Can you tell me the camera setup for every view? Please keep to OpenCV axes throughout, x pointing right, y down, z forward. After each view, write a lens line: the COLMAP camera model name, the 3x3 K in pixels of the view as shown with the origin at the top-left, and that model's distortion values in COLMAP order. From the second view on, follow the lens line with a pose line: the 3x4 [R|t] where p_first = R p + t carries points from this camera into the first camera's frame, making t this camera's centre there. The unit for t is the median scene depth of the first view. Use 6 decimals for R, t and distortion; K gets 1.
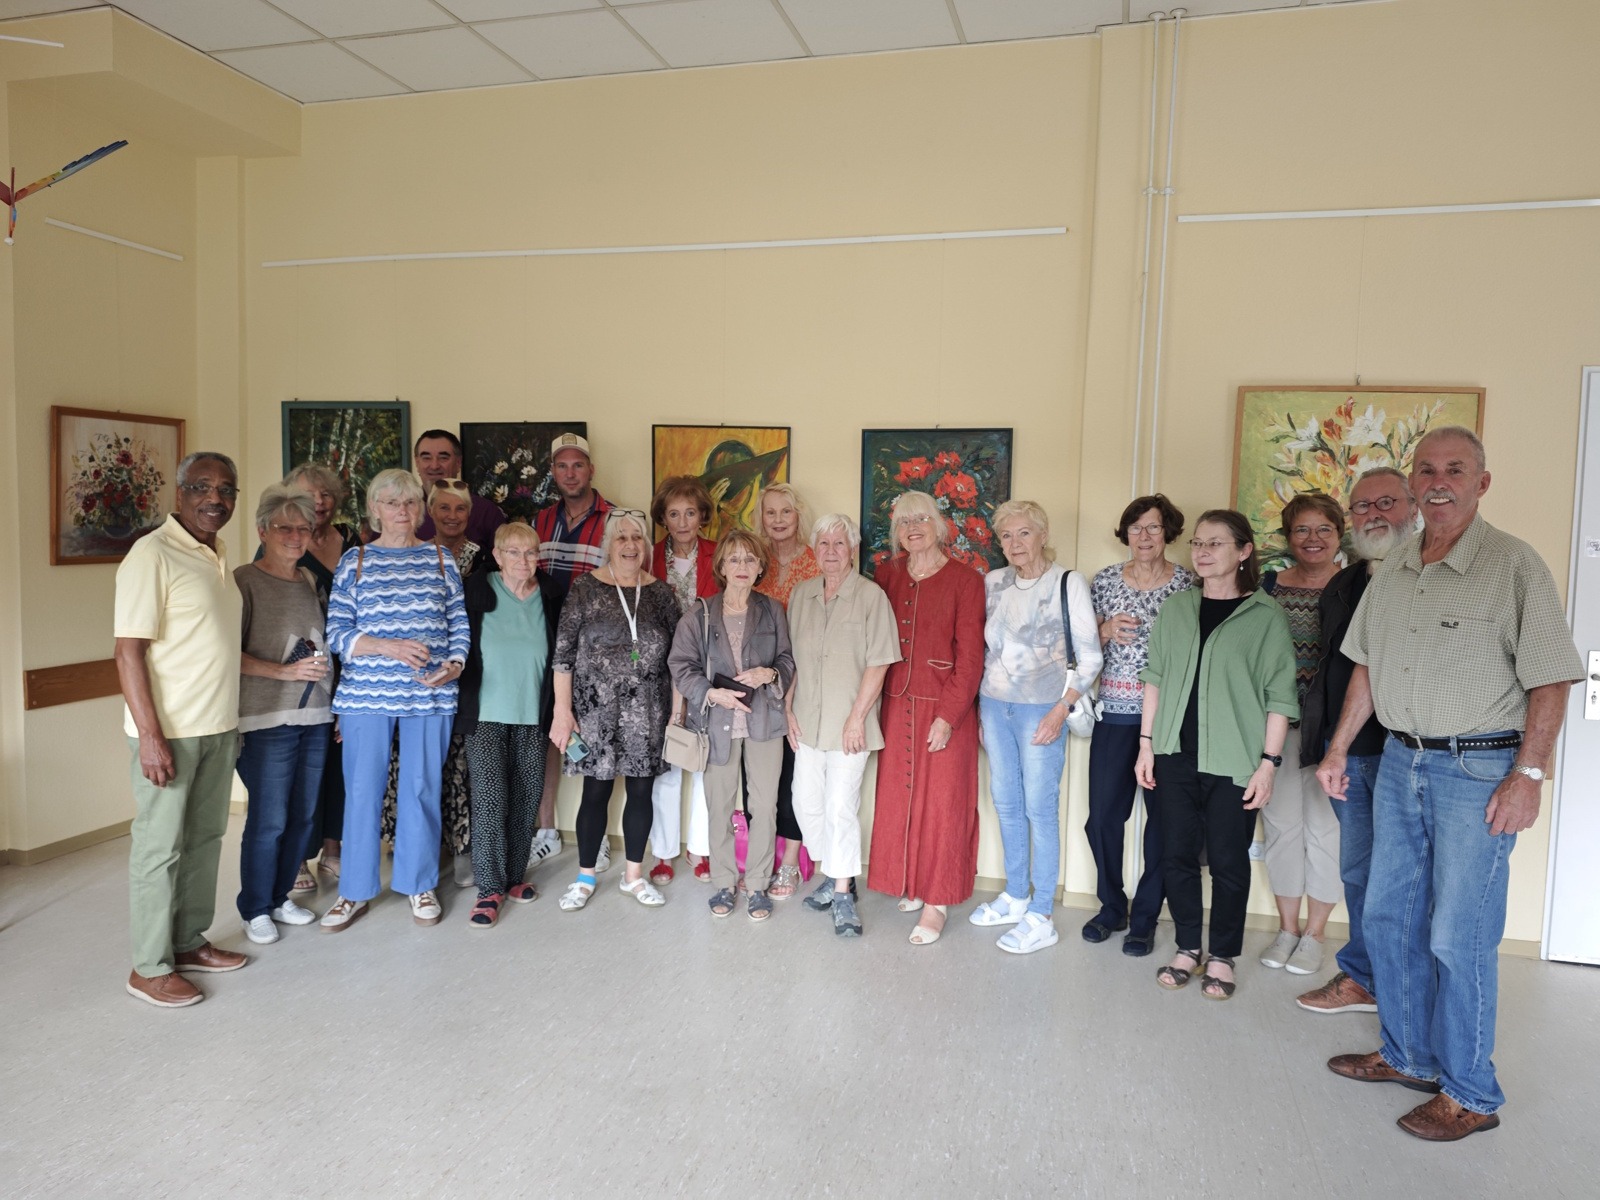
lens RADIAL K [[1099.8, 0, 798.8], [0, 1099.8, 564.7], [0, 0, 1]] dist [0.000515, -0.004309]
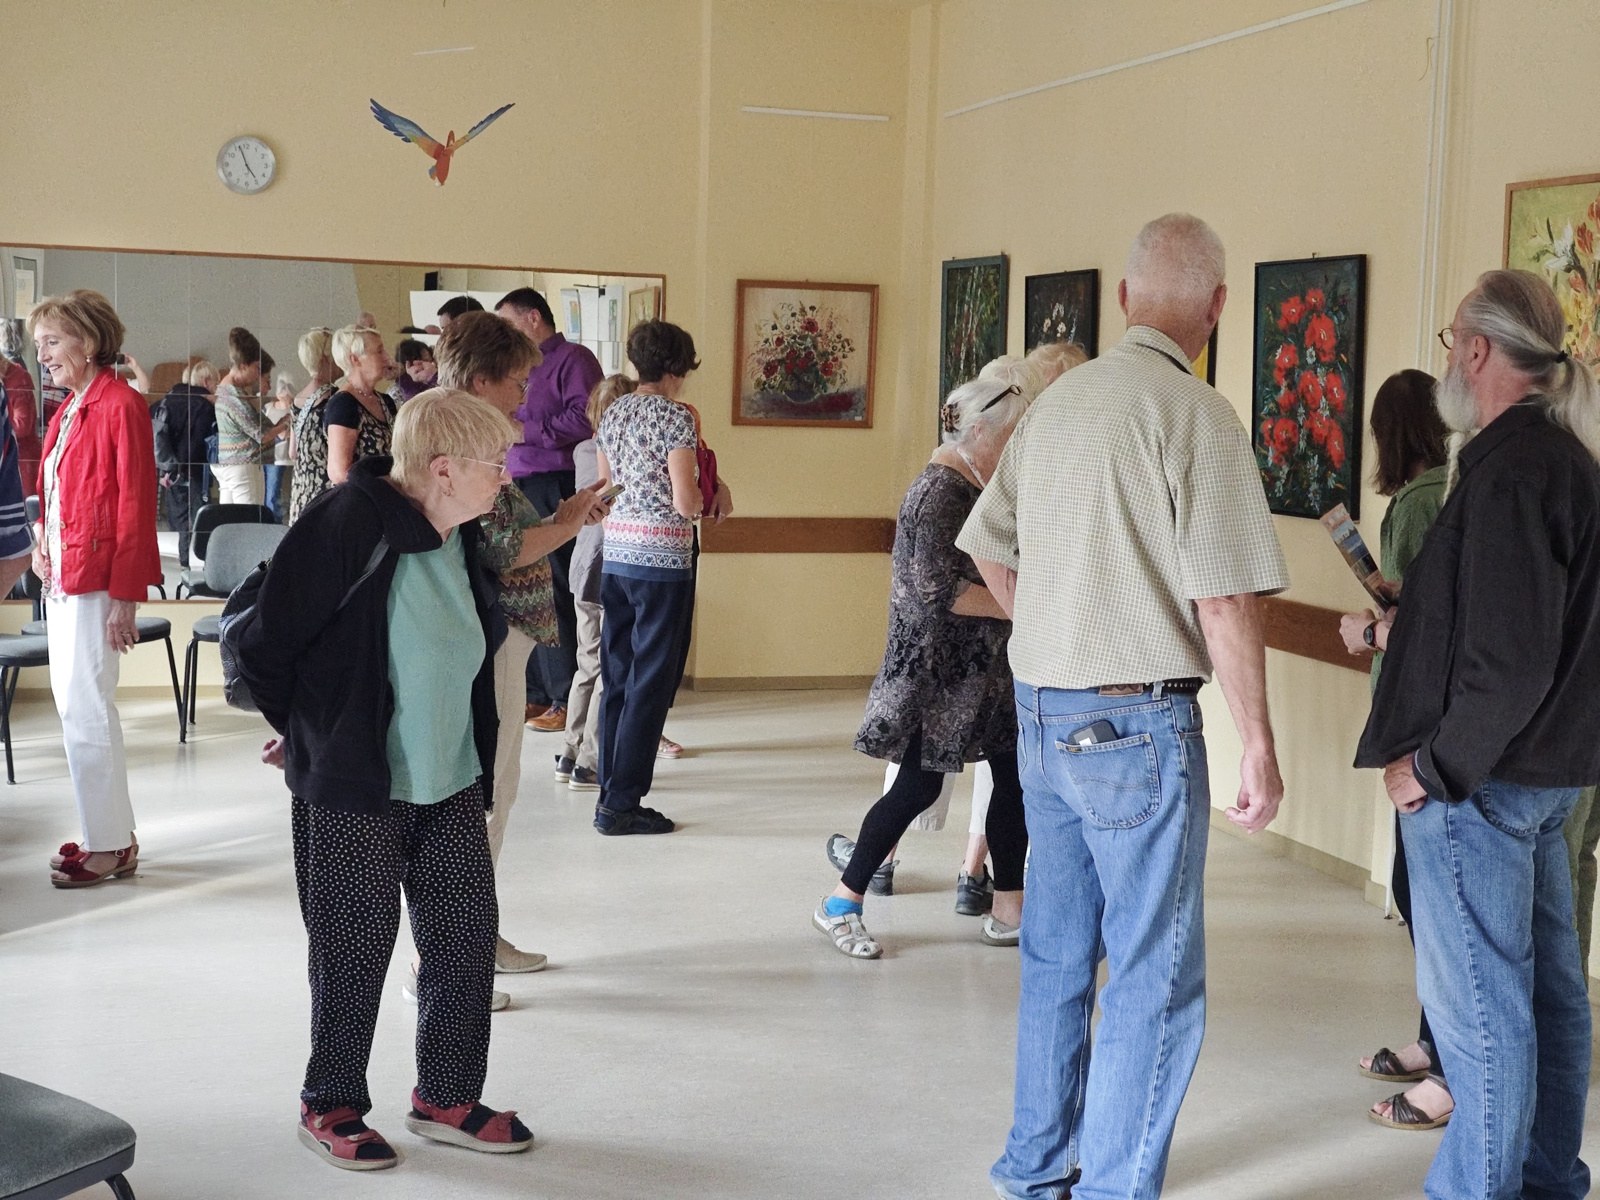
lens RADIAL K [[2133.8, 0, 800.0], [0, 2133.8, 600.0], [0, 0, 1]] dist [0.014533, -0.641499]
pose [[0.539763, 0.080508, -0.837958, 1.139119], [-0.054984, 0.996662, 0.060338, 0.041504], [0.840019, 0.013506, 0.542388, -0.097062]]
